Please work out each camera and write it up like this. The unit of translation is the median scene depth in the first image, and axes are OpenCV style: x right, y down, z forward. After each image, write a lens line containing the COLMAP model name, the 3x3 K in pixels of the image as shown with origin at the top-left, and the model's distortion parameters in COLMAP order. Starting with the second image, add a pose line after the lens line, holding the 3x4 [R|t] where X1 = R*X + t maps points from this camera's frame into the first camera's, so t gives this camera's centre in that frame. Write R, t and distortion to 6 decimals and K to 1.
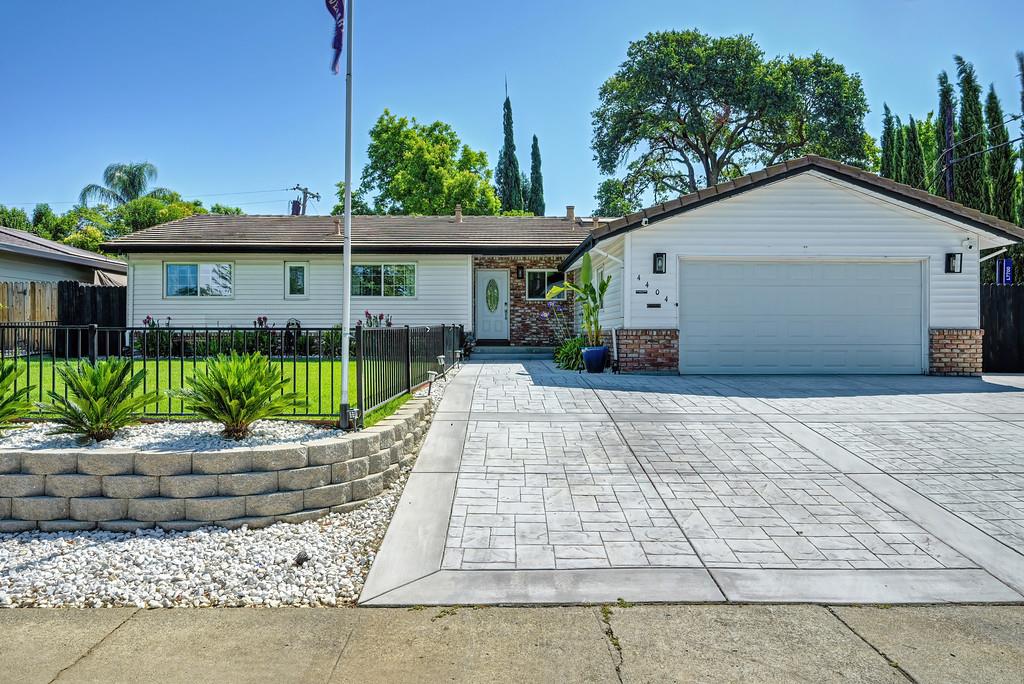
lens RADIAL K [[666.0, 0, 509.9], [0, 666.0, 341.3], [0, 0, 1]] dist [0.002395, -0.001876]
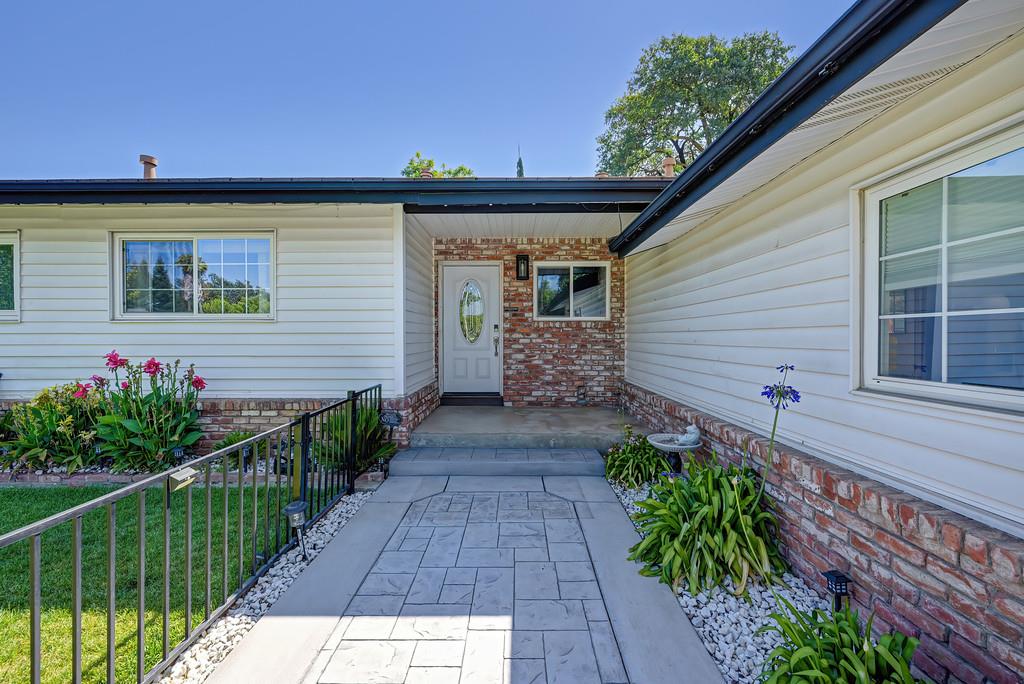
lens RADIAL K [[403.5, 0, 514.1], [0, 403.5, 340.6], [0, 0, 1]] dist [-0.000288, -0.000202]
pose [[0.999644, 0.002051, -0.026590, 0.017233], [-0.001895, 0.999981, 0.005888, -0.047538], [0.026601, -0.005836, 0.999629, 0.678156]]
